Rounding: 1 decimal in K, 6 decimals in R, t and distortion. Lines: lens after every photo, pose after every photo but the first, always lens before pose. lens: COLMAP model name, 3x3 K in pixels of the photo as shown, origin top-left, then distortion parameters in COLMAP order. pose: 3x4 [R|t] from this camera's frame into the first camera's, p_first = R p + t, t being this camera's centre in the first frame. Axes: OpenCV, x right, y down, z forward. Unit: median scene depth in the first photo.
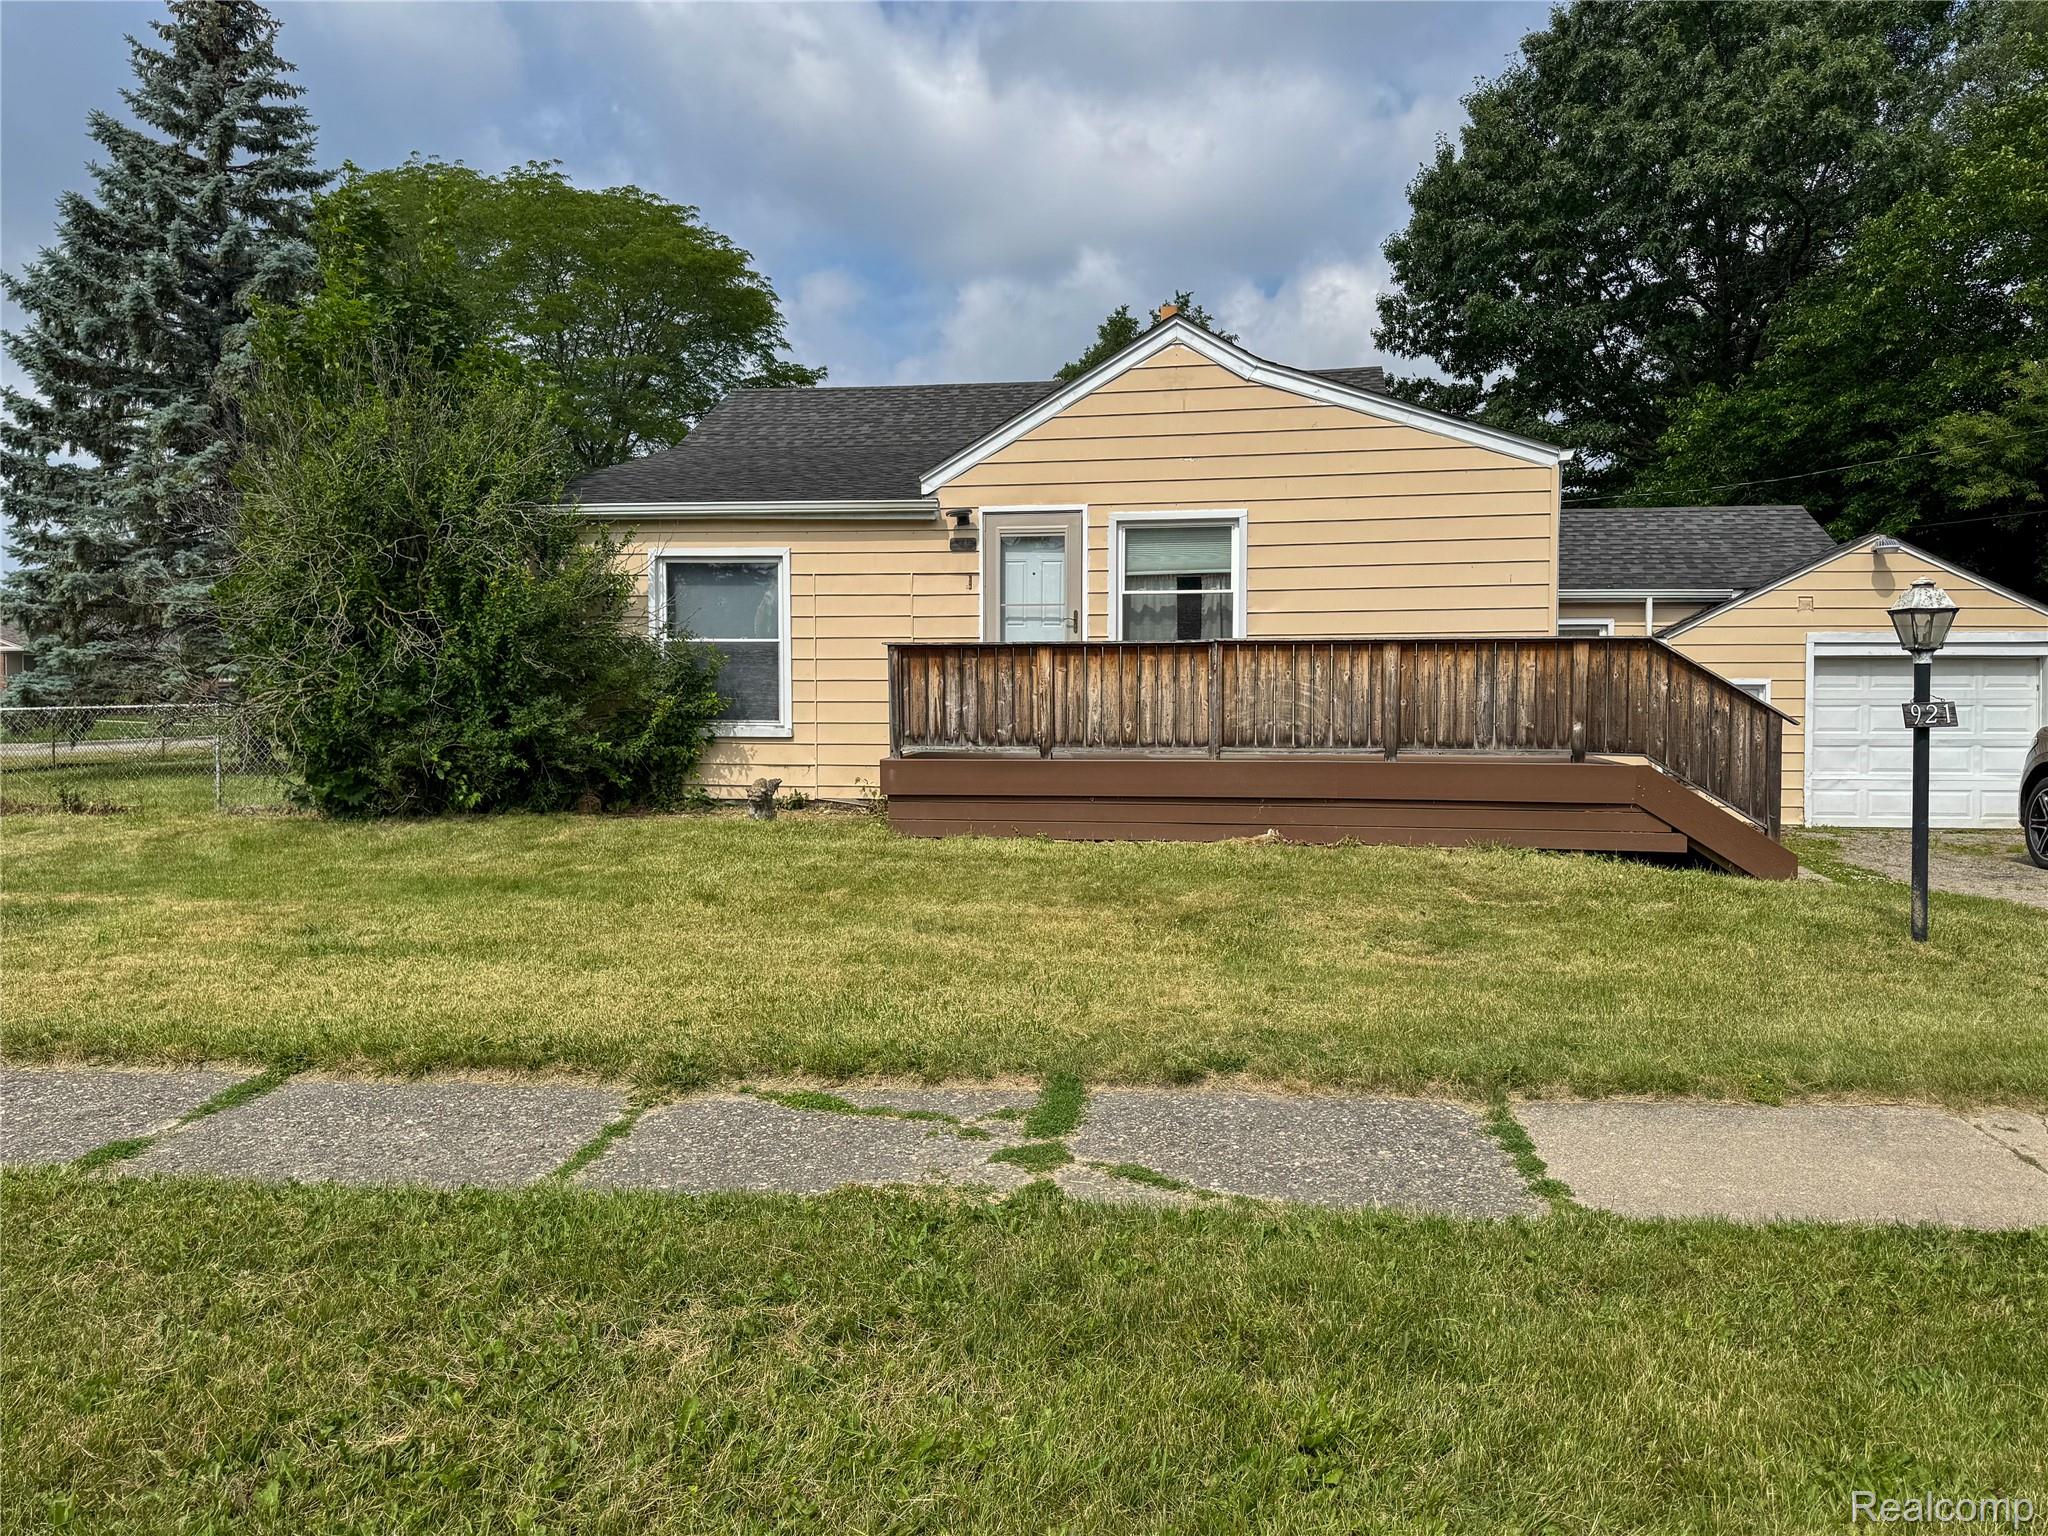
lens RADIAL K [[1407.1, 0, 1024.0], [0, 1407.1, 768.0], [0, 0, 1]] dist [-0.028578, -0.000757]
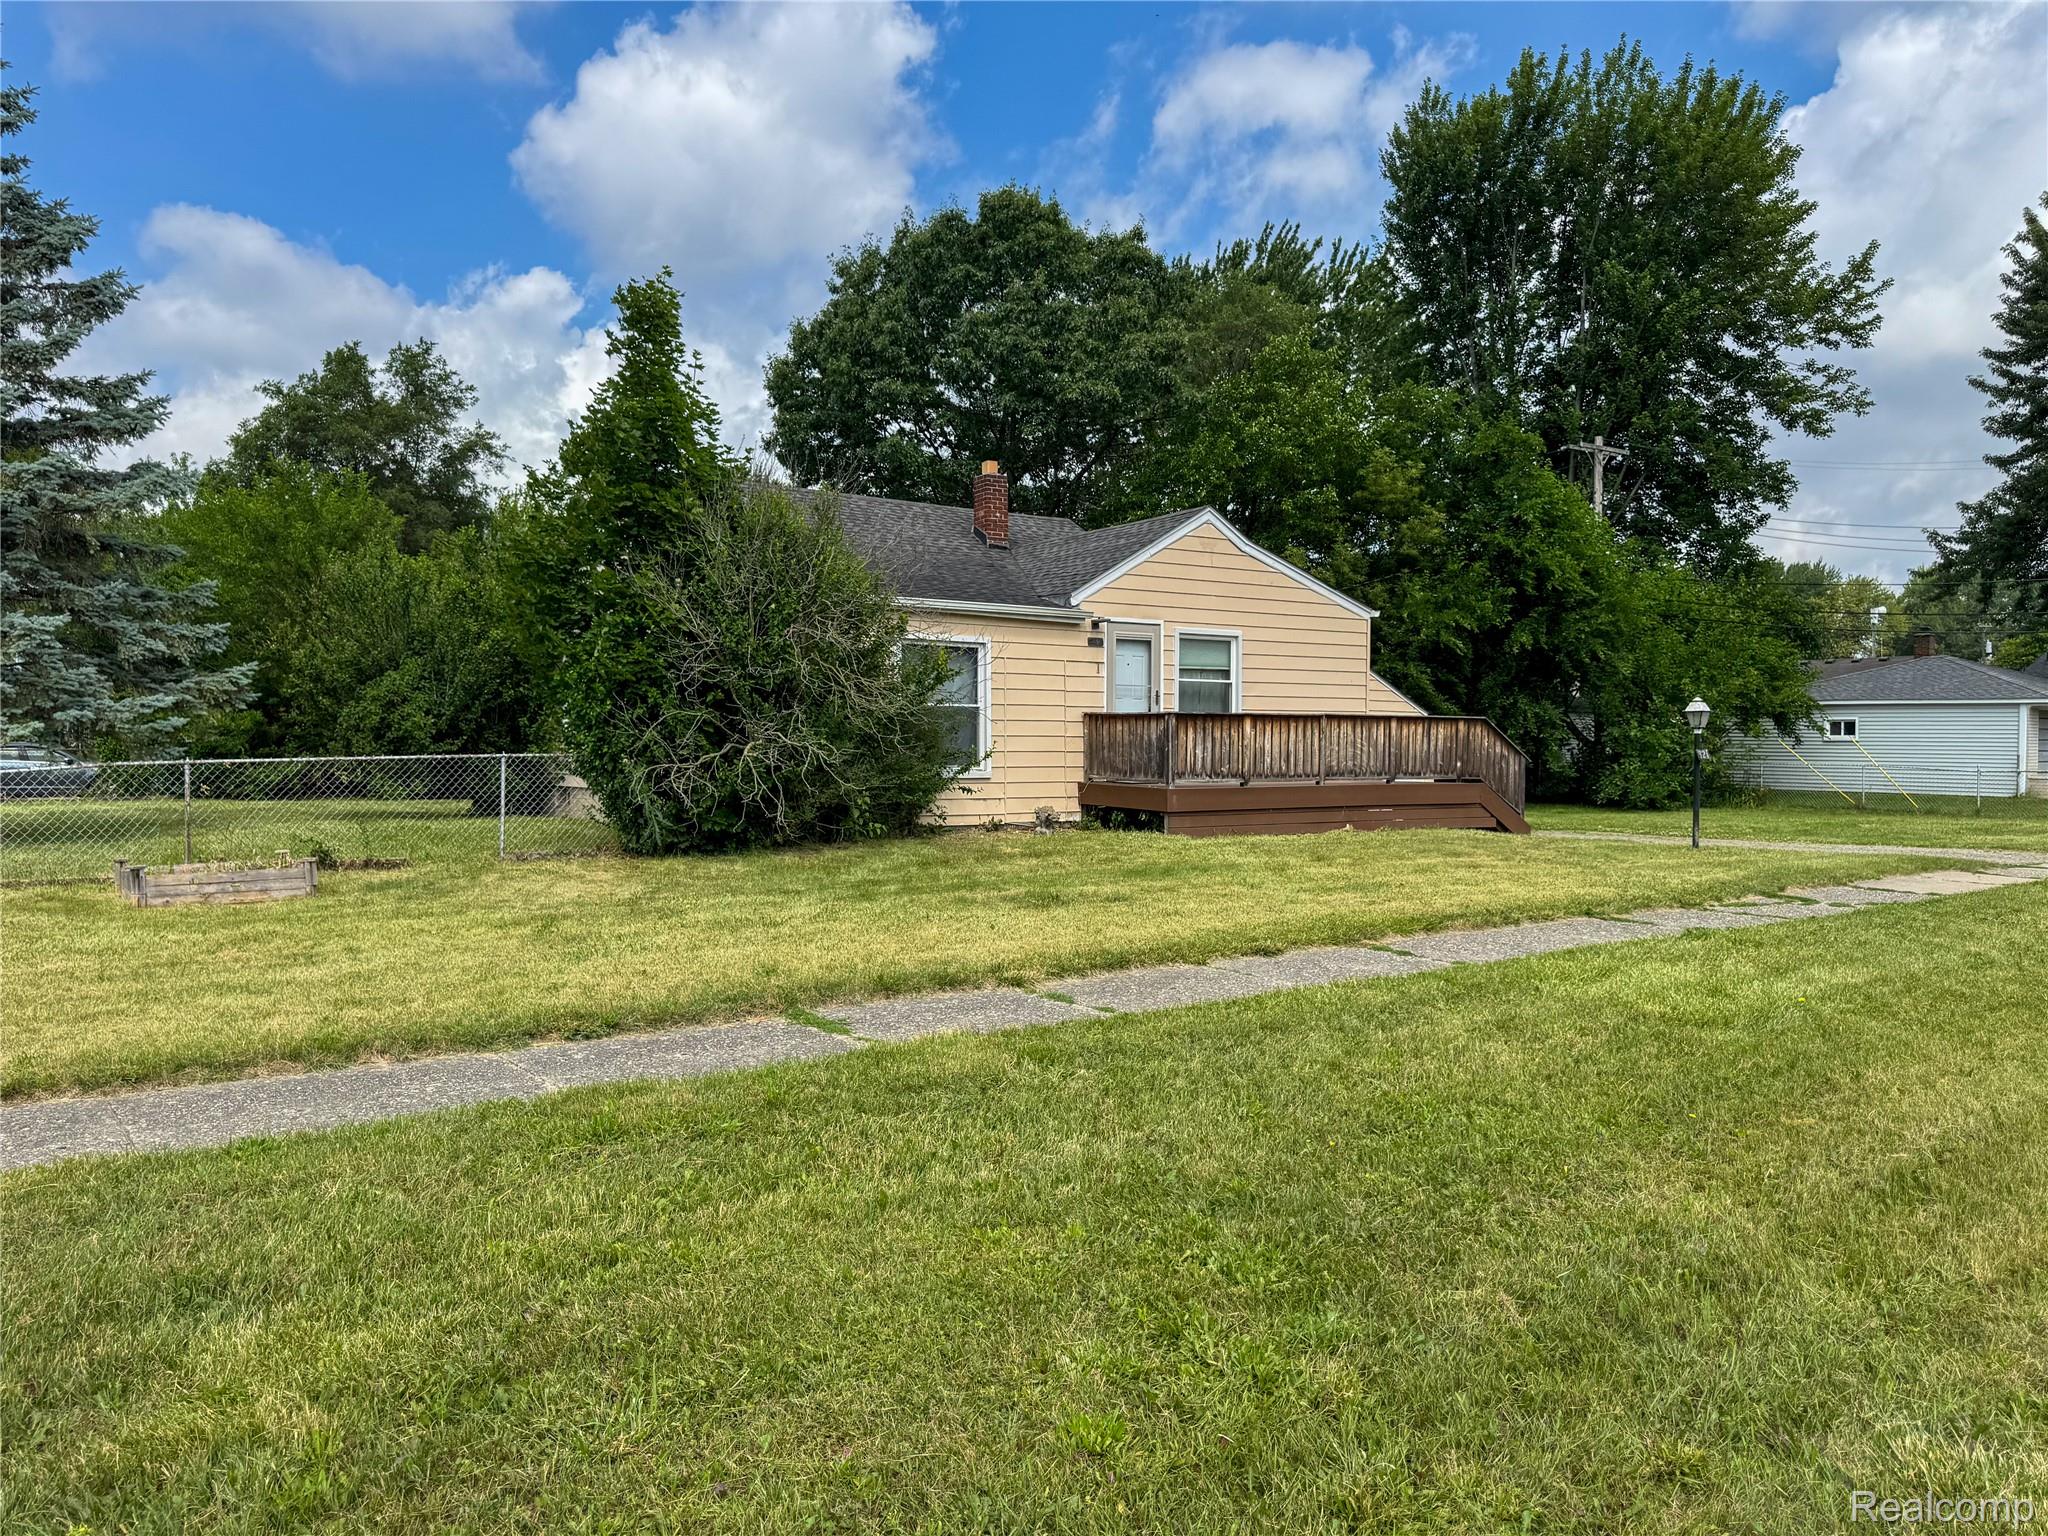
lens RADIAL K [[1407.1, 0, 1024.0], [0, 1407.1, 768.0], [0, 0, 1]] dist [-0.028578, -0.000757]
pose [[0.734432, -0.006007, 0.678656, -1.103343], [0.034935, 0.998970, -0.028965, 0.009109], [-0.677783, 0.044982, 0.733885, -0.002089]]
